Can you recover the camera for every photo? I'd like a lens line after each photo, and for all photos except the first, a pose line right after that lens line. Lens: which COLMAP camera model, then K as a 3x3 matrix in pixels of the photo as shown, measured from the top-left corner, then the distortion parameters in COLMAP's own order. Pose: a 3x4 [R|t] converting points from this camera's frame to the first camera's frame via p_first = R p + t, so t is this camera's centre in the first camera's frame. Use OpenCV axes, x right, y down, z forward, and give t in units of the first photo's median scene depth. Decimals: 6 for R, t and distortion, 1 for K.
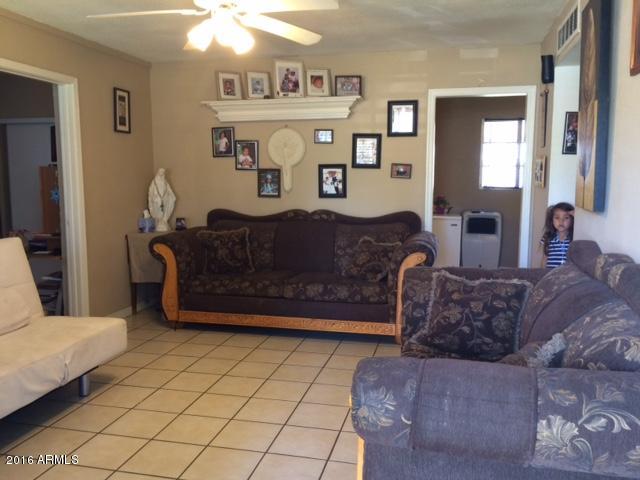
lens RADIAL K [[538.5, 0, 318.9], [0, 538.5, 244.2], [0, 0, 1]] dist [0.072800, -0.098239]
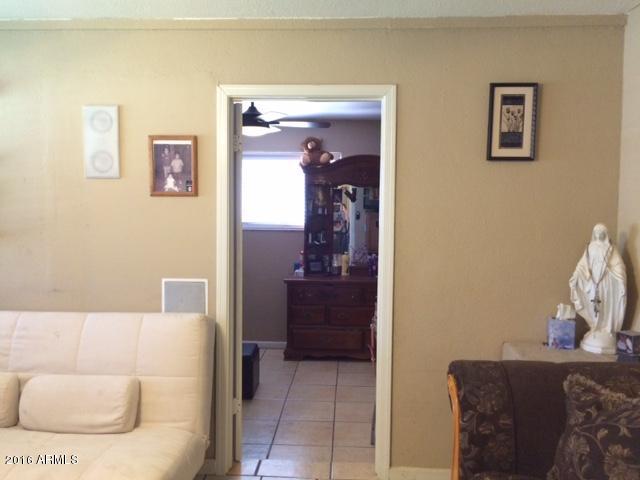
lens RADIAL K [[538.5, 0, 318.9], [0, 538.5, 244.2], [0, 0, 1]] dist [0.072800, -0.098239]
pose [[0.172351, 0.039766, -0.984233, 0.153863], [-0.137030, 0.990437, 0.016021, -0.103119], [0.975458, 0.132108, 0.176152, 0.724863]]
